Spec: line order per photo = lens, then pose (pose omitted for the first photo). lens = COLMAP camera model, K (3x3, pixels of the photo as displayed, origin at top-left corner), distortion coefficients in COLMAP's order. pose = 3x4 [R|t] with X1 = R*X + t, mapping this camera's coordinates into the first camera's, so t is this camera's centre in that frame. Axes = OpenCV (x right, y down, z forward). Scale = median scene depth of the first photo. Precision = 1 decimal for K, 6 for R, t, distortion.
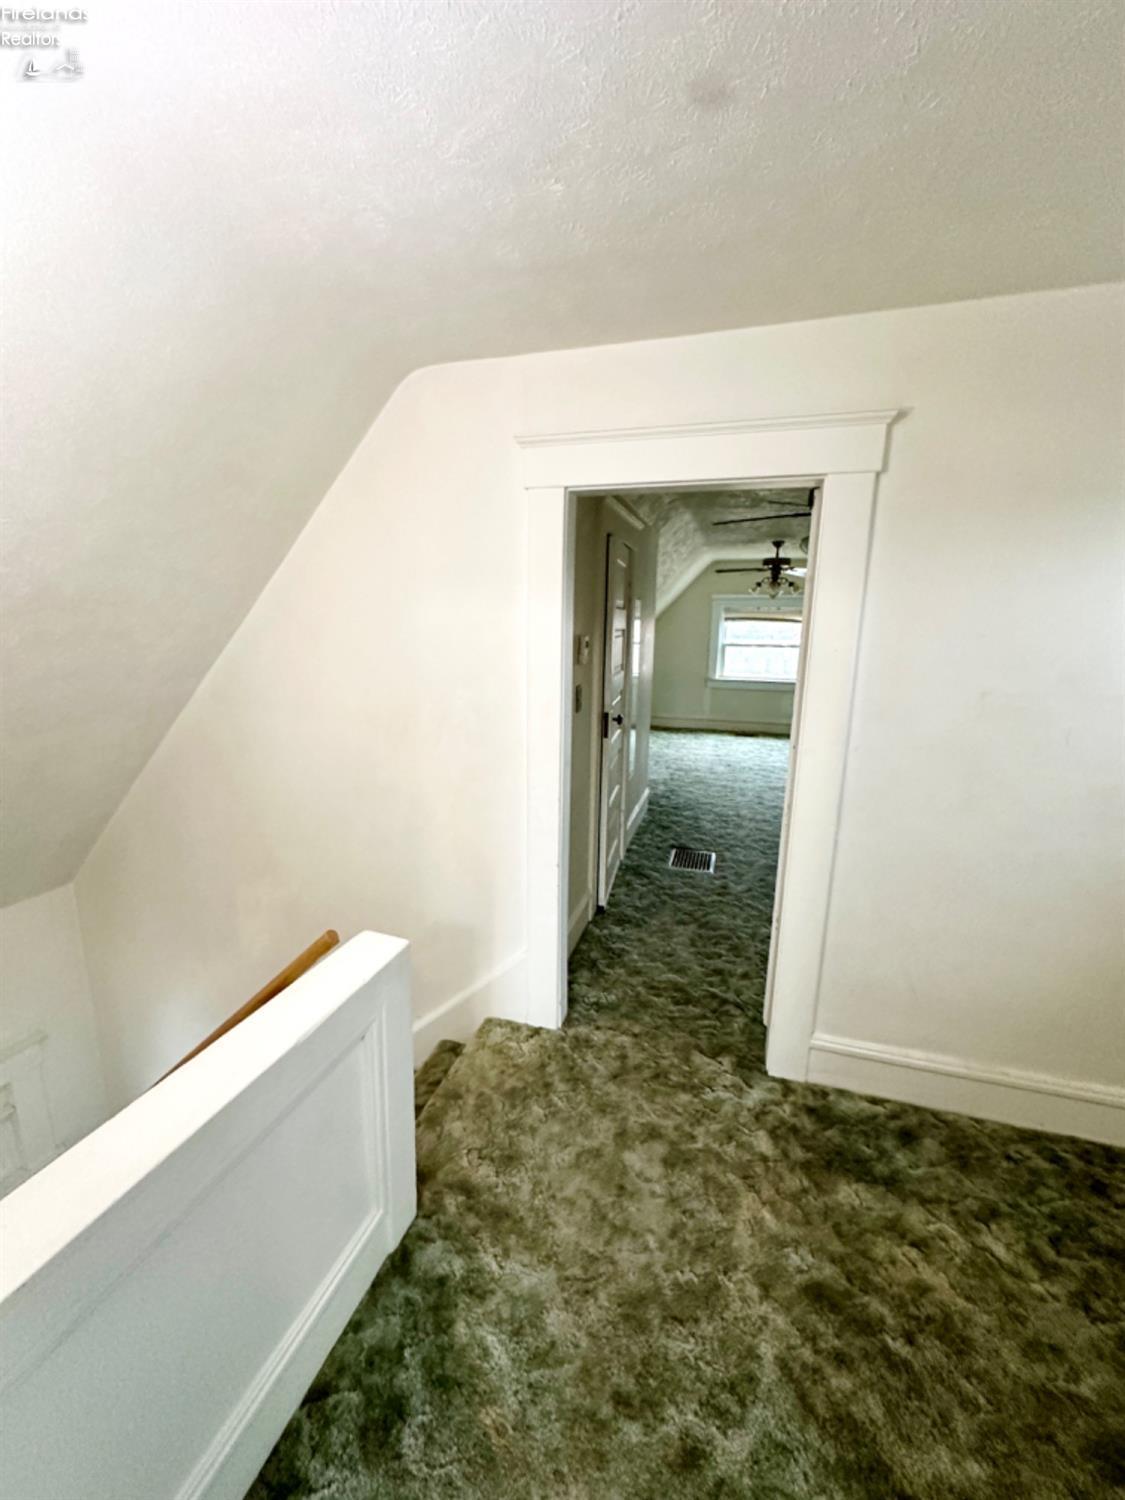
lens RADIAL K [[600.3, 0, 562.5], [0, 600.3, 750.0], [0, 0, 1]] dist [-0.003430, 0.000482]
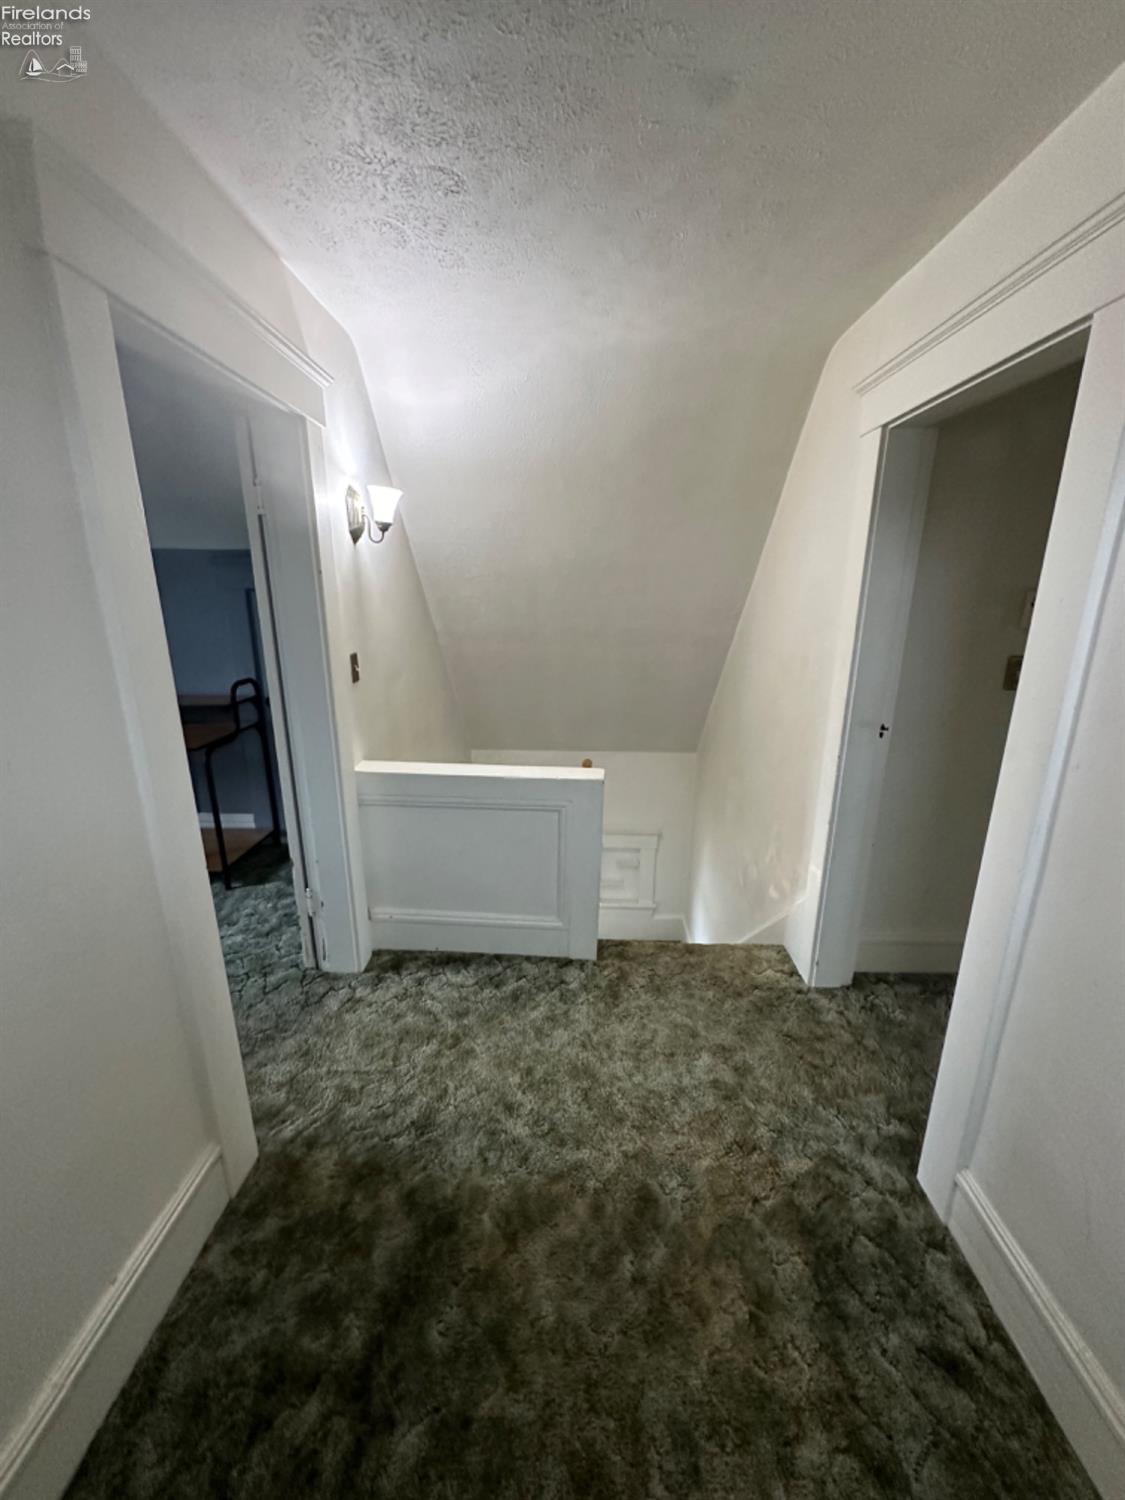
lens RADIAL K [[600.3, 0, 562.5], [0, 600.3, 750.0], [0, 0, 1]] dist [-0.003430, 0.000482]
pose [[0.260234, 0.241438, -0.934872, 1.102192], [-0.200215, 0.960681, 0.192371, -0.036245], [0.944559, 0.137114, 0.298341, 0.393673]]
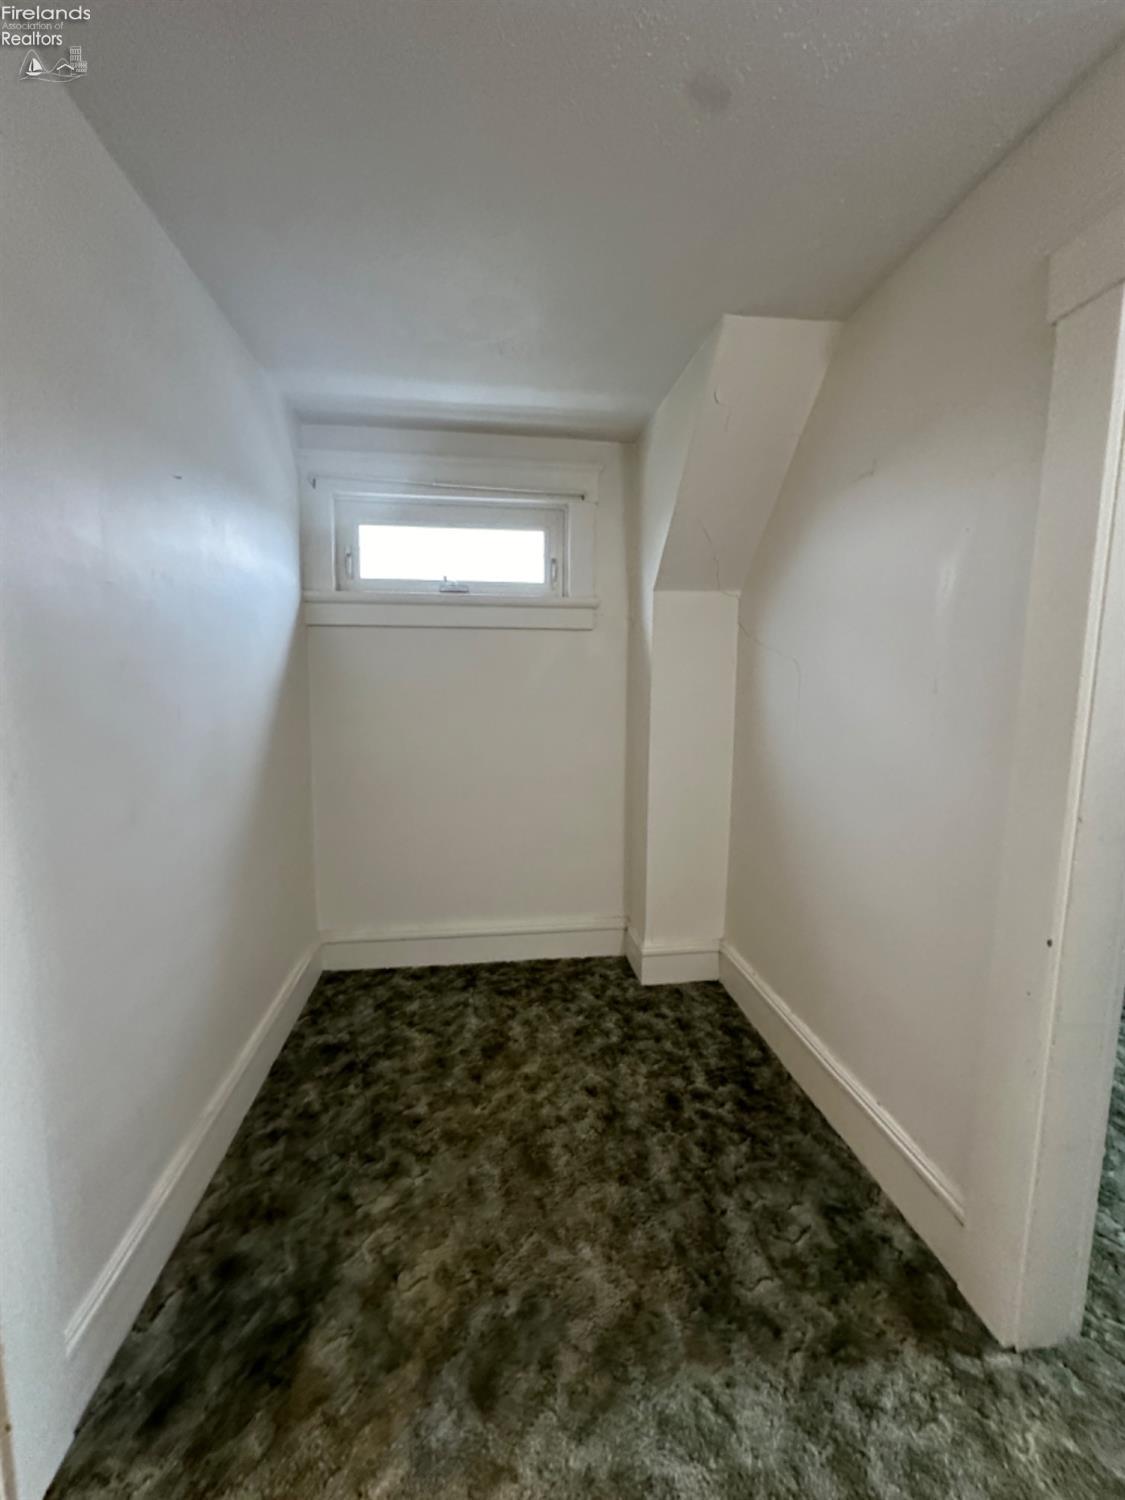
lens RADIAL K [[600.3, 0, 562.5], [0, 600.3, 750.0], [0, 0, 1]] dist [-0.003430, 0.000482]
pose [[-0.419151, -0.119728, 0.899988, -0.214749], [0.169325, 0.963567, 0.207045, -0.060174], [-0.891987, 0.239174, -0.383607, 0.929186]]
